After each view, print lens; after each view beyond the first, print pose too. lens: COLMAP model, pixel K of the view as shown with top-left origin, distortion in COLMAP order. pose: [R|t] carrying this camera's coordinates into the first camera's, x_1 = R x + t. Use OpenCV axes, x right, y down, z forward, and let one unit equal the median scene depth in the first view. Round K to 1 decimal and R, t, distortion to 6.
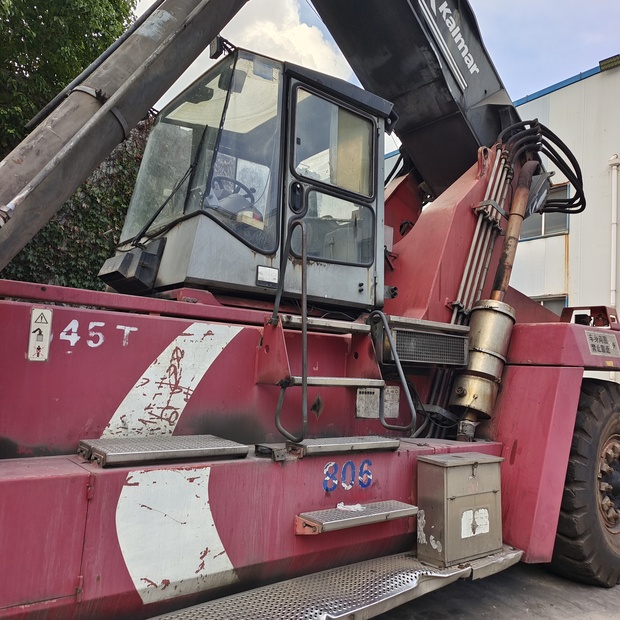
lens RADIAL K [[561.1, 0, 314.8], [0, 561.1, 309.2], [0, 0, 1]] dist [0.020451, 0.037472]
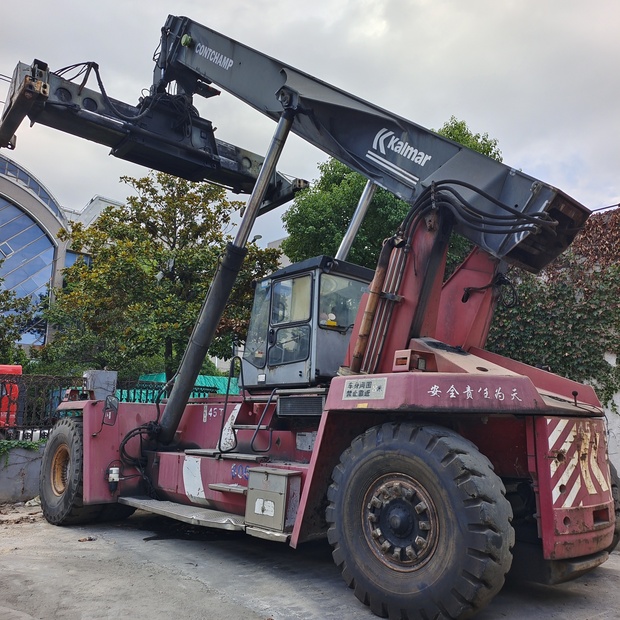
lens RADIAL K [[561.1, 0, 314.8], [0, 561.1, 309.2], [0, 0, 1]] dist [0.020451, 0.037472]
pose [[0.092331, -0.245917, -0.964883, 1.789614], [0.085241, 0.967417, -0.238406, 0.183566], [0.992073, -0.060236, 0.110285, 0.850684]]
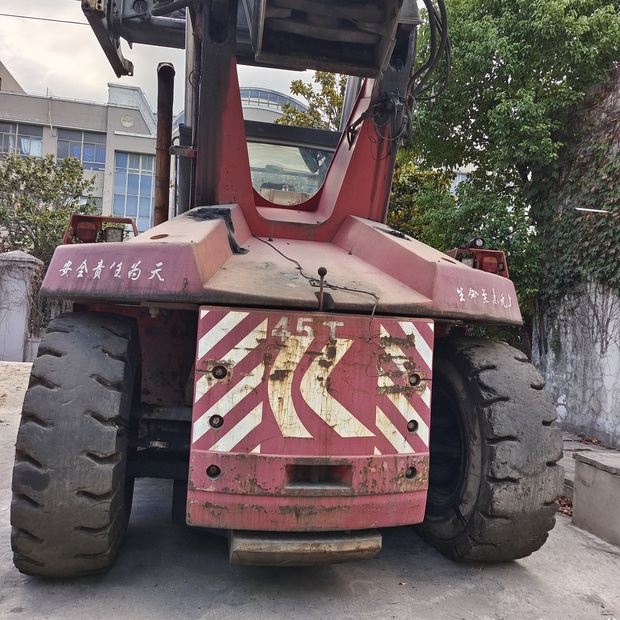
lens RADIAL K [[561.1, 0, 314.8], [0, 561.1, 309.2], [0, 0, 1]] dist [0.020451, 0.037472]
pose [[-0.468515, -0.108945, -0.876712, 1.151657], [0.008487, 0.991766, -0.127778, 0.264083], [0.883415, -0.067307, -0.463733, 1.998350]]
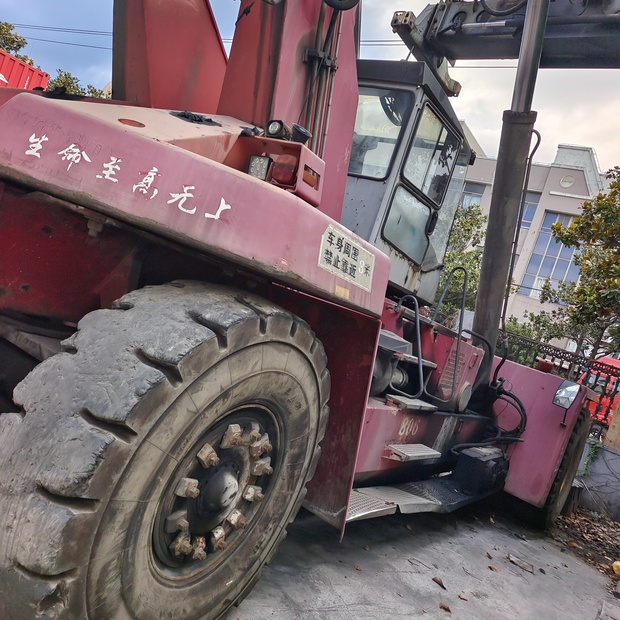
lens RADIAL K [[561.1, 0, 314.8], [0, 561.1, 309.2], [0, 0, 1]] dist [0.020451, 0.037472]
pose [[-0.877954, -0.369794, -0.304055, 0.142408], [-0.352994, 0.929058, -0.110662, 0.239392], [0.323407, 0.010173, -0.946205, 2.387891]]
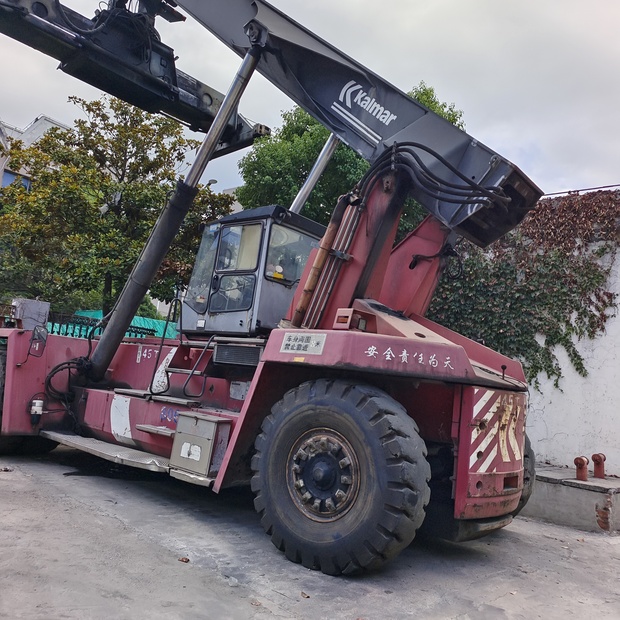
lens RADIAL K [[561.1, 0, 314.8], [0, 561.1, 309.2], [0, 0, 1]] dist [0.020451, 0.037472]
pose [[0.203887, -0.156464, -0.966410, 1.769574], [-0.000497, 0.987129, -0.159924, 0.191221], [0.978994, 0.033087, 0.201185, 0.860492]]
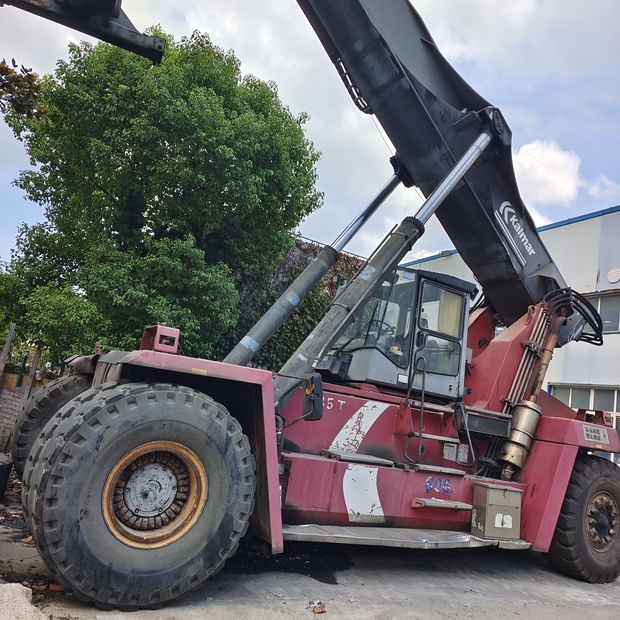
lens RADIAL K [[561.1, 0, 314.8], [0, 561.1, 309.2], [0, 0, 1]] dist [0.020451, 0.037472]
pose [[0.984791, 0.078631, -0.154930, -0.089169], [-0.092851, 0.991891, -0.086784, -0.091073], [0.146850, 0.099850, 0.984106, -0.890737]]
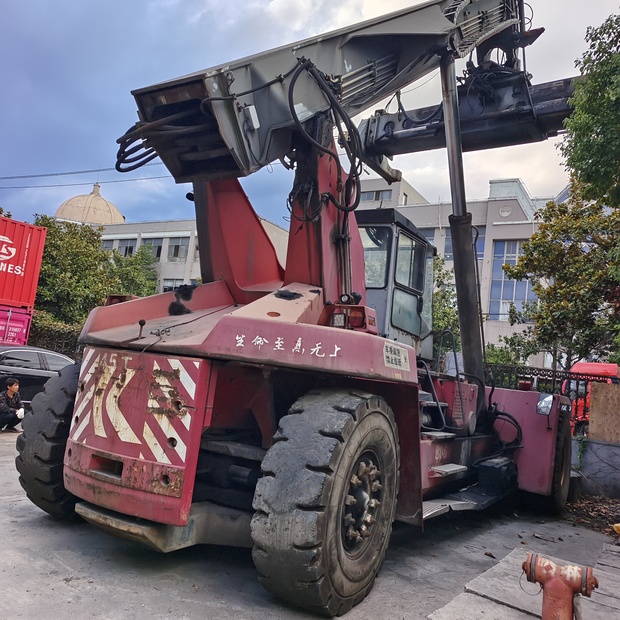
lens RADIAL K [[561.1, 0, 314.8], [0, 561.1, 309.2], [0, 0, 1]] dist [0.020451, 0.037472]
pose [[-0.926900, -0.206887, -0.313137, 0.480562], [-0.138293, 0.963910, -0.227494, 0.292481], [0.348901, -0.167559, -0.922058, 2.821522]]
